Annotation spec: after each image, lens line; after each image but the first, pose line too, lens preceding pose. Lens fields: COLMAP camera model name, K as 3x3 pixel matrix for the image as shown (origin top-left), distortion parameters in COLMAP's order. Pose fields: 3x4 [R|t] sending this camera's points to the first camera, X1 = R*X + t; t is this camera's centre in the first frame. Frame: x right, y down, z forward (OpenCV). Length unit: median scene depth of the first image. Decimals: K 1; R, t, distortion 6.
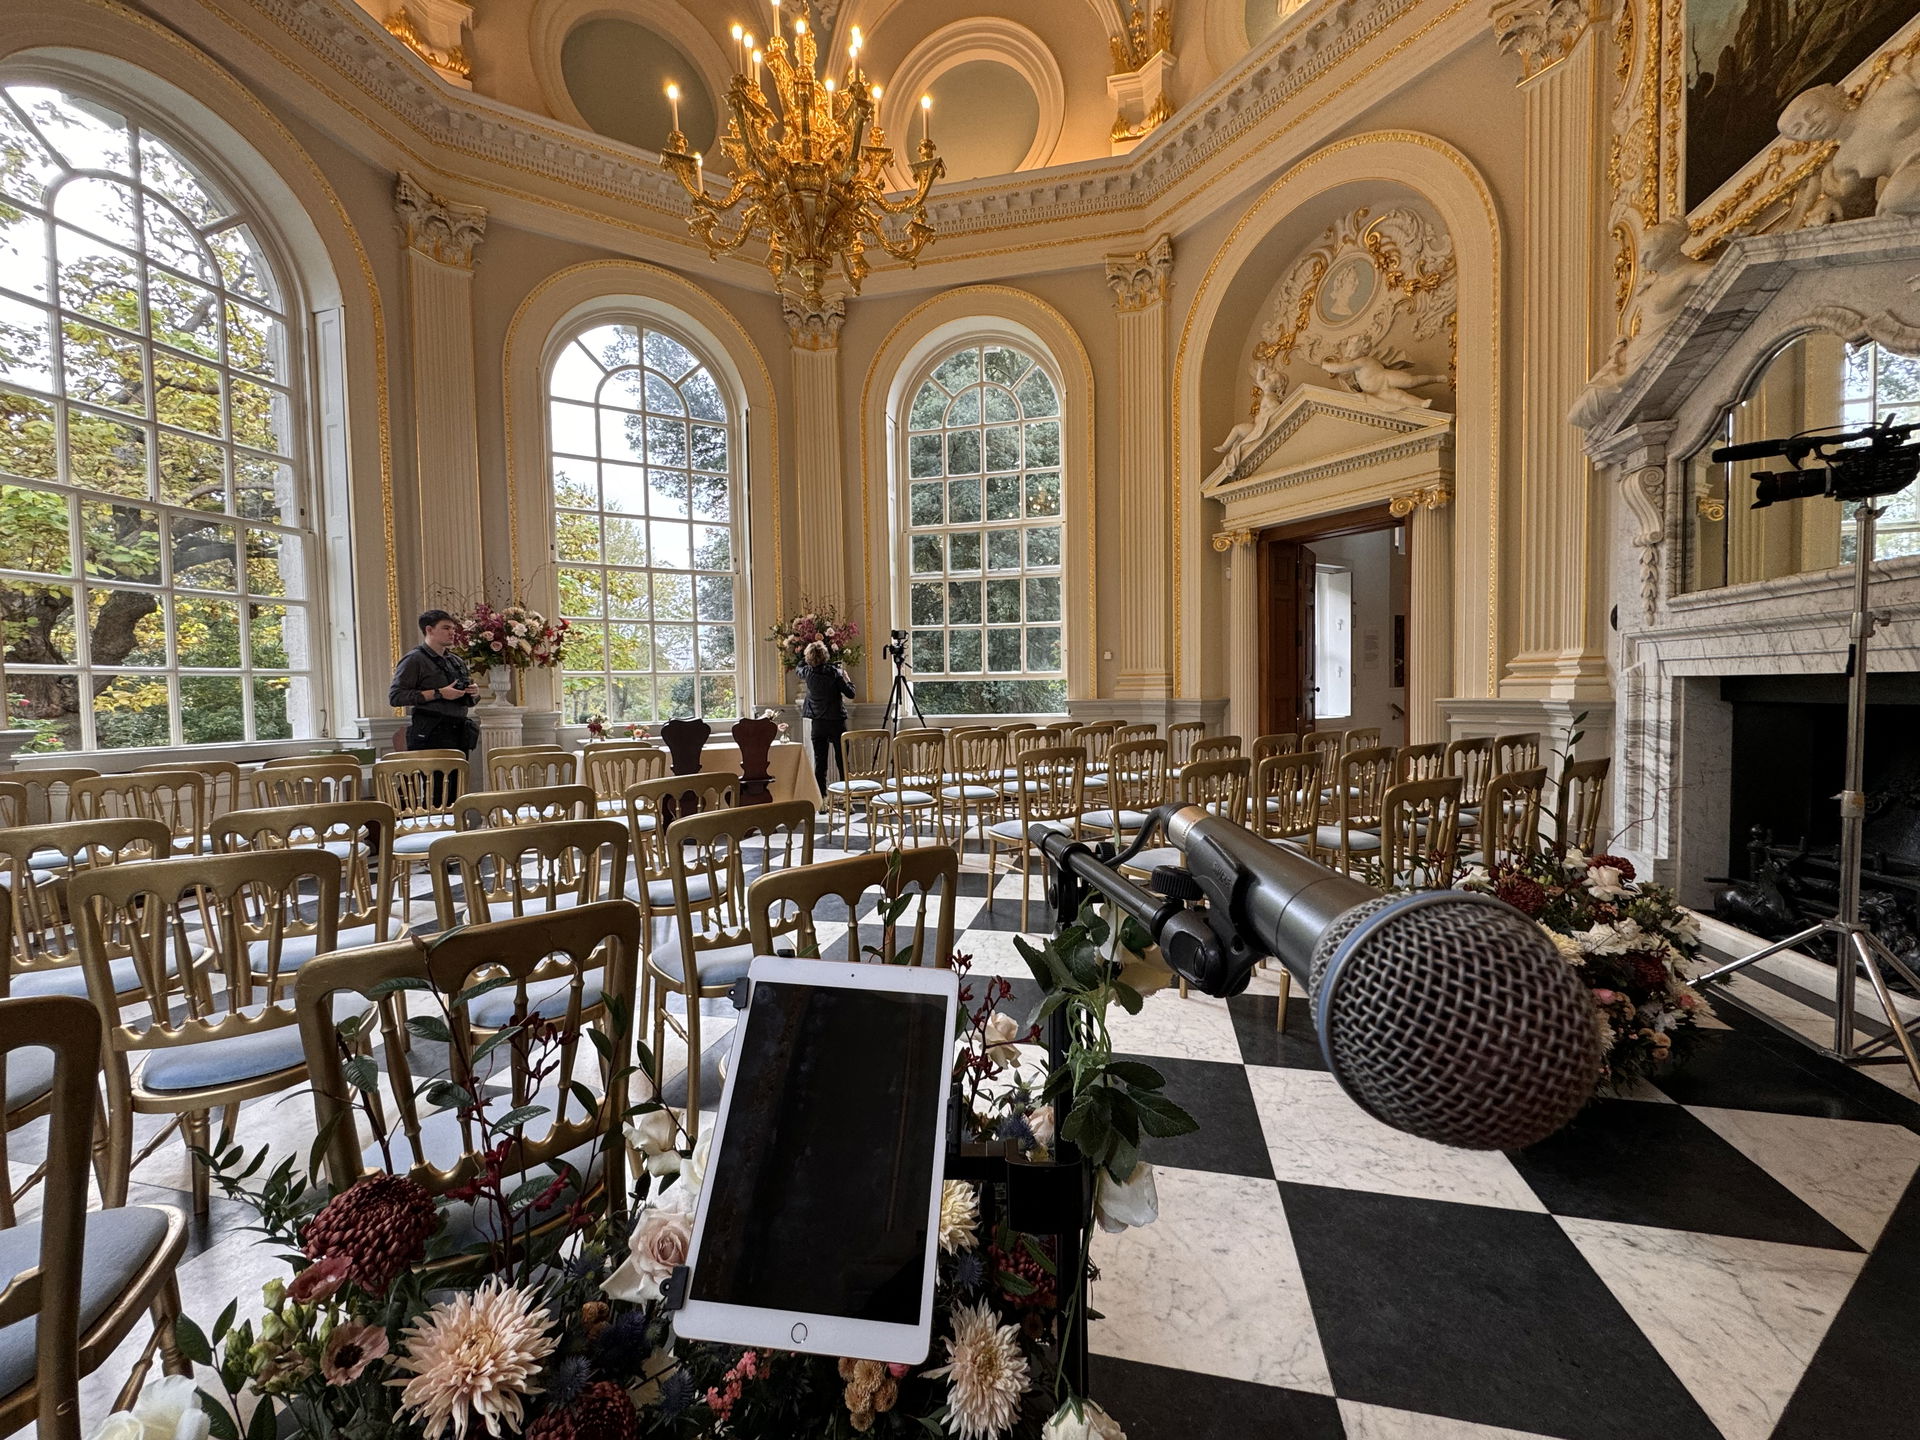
lens RADIAL K [[777.9, 0, 960.0], [0, 777.9, 720.0], [0, 0, 1]] dist [0.000163, -0.000810]
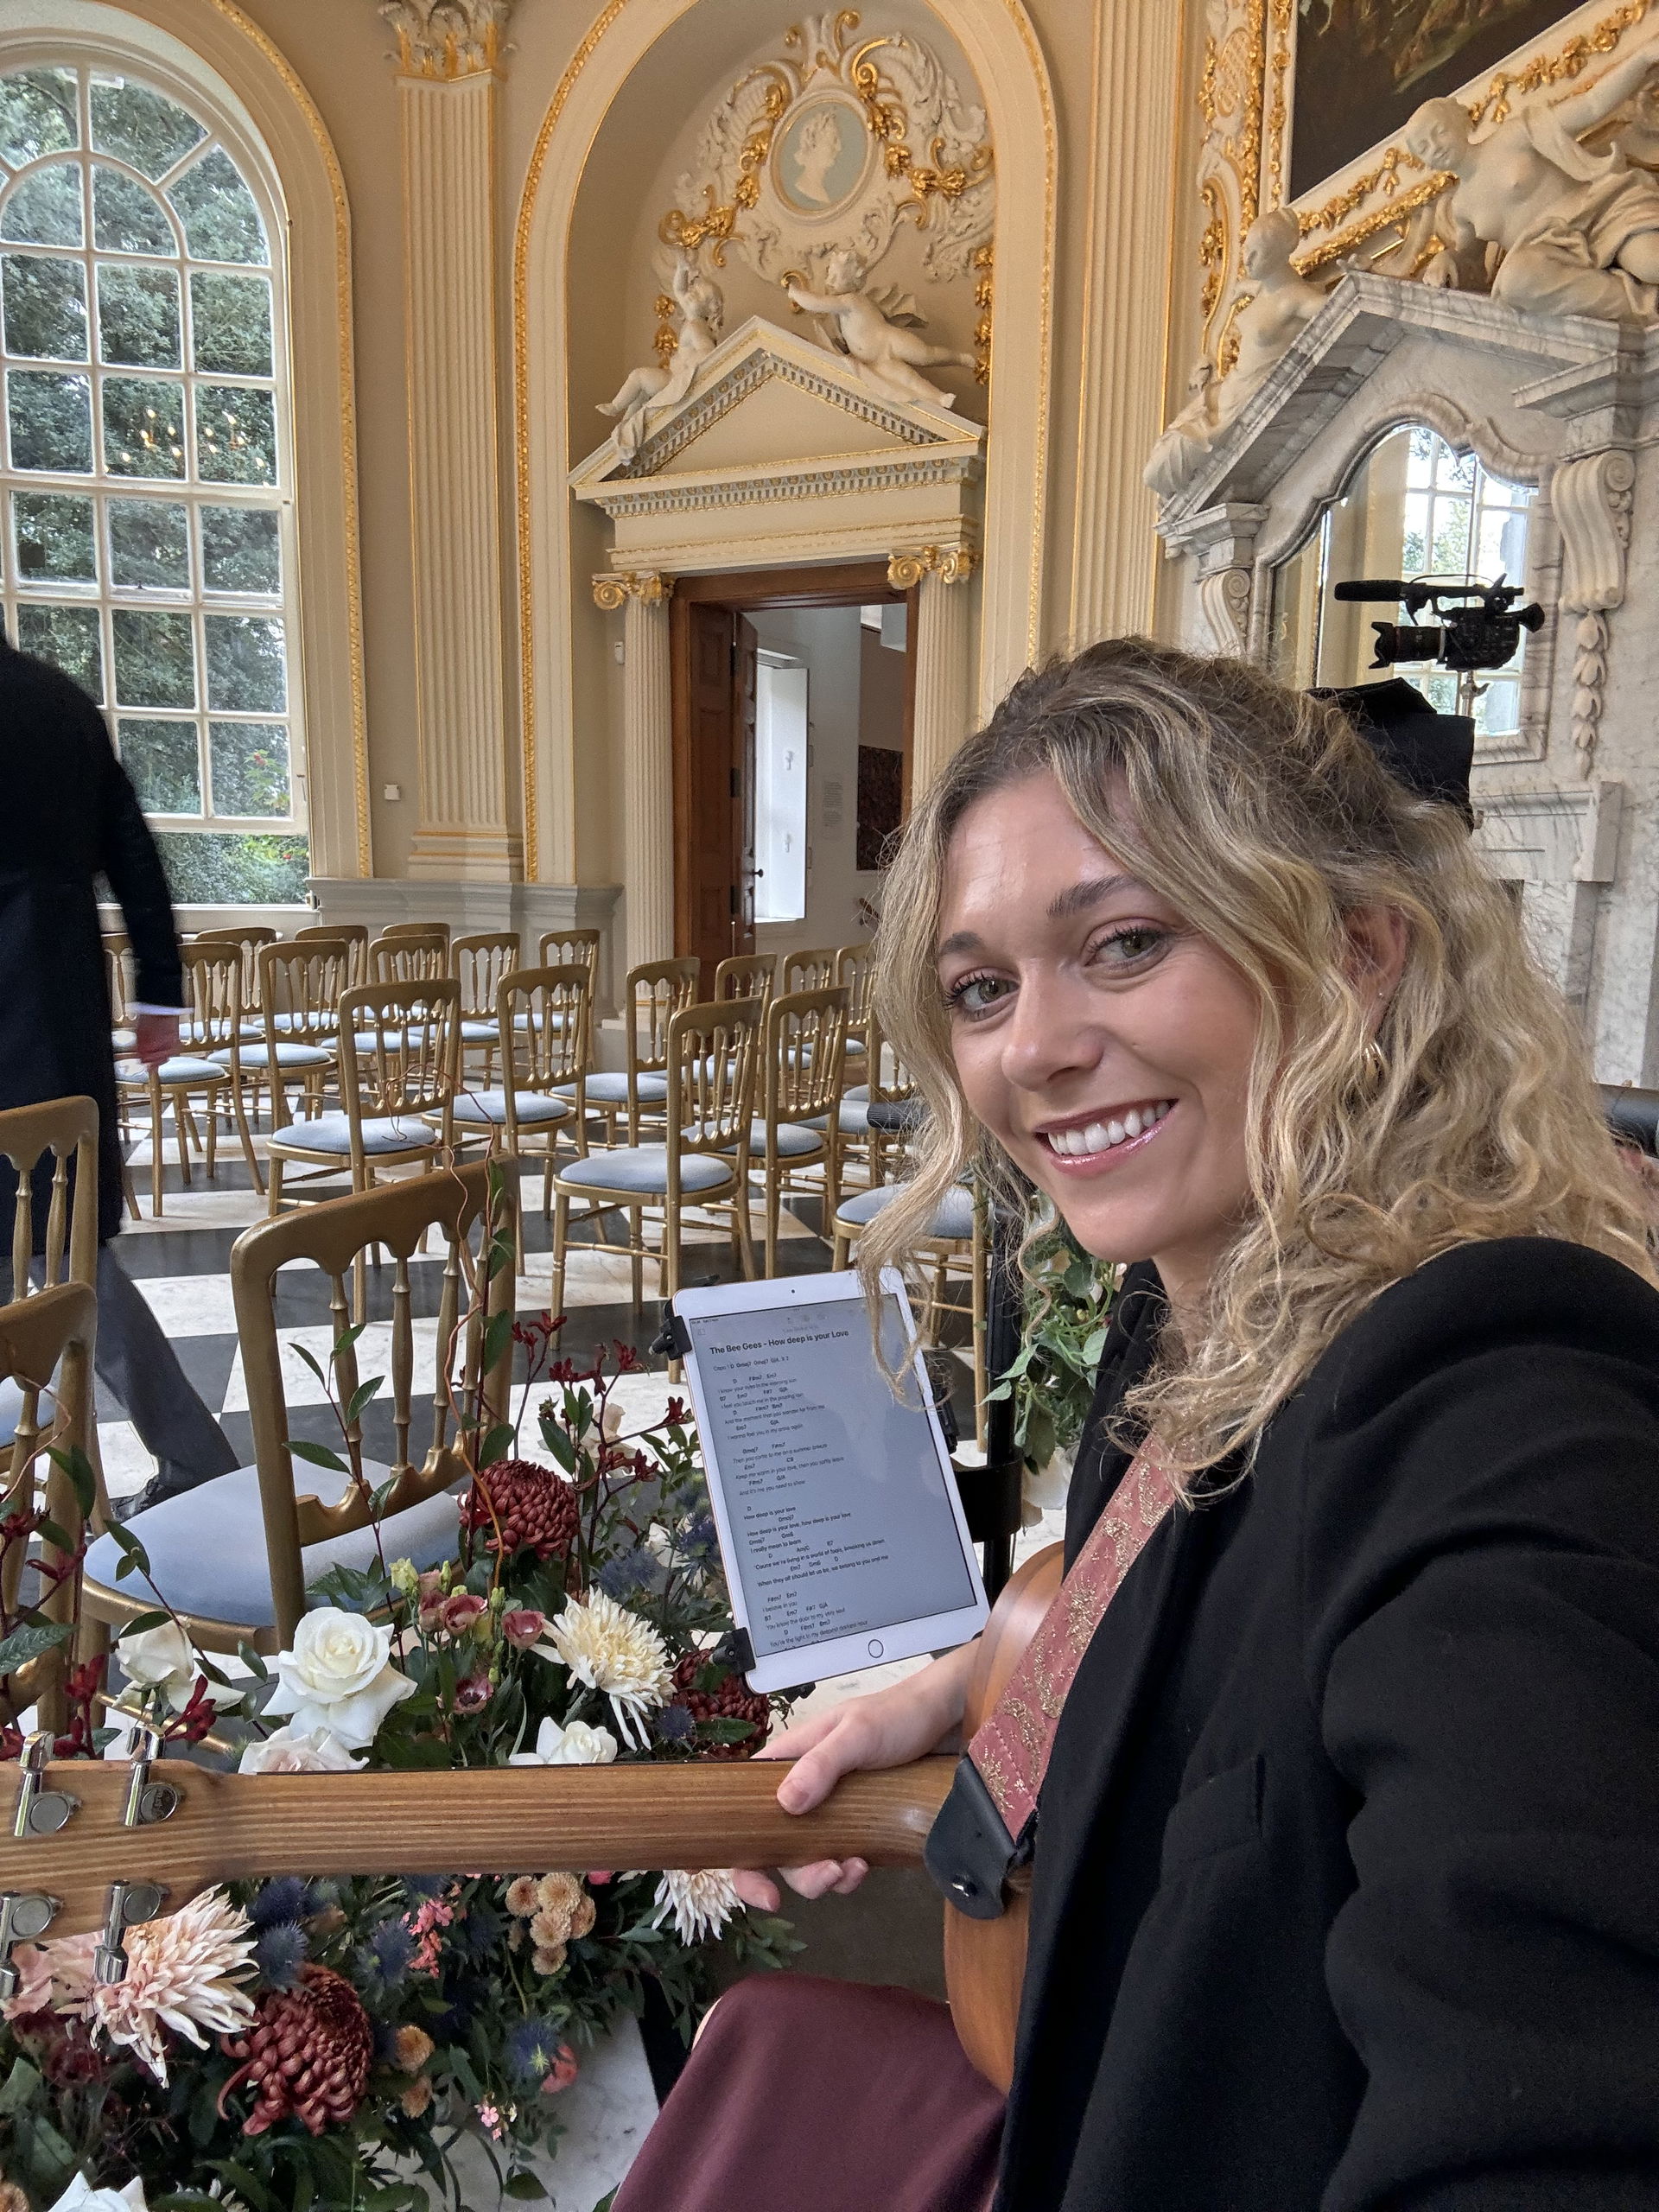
lens RADIAL K [[1652.9, 0, 829.5], [0, 1652.9, 1106.0], [0, 0, 1]] dist [0.006621, -0.045975]
pose [[0.857779, -0.033956, 0.512895, -0.140210], [-0.020033, 0.994849, 0.099367, 0.005252], [-0.513627, -0.095510, 0.852681, -0.078851]]
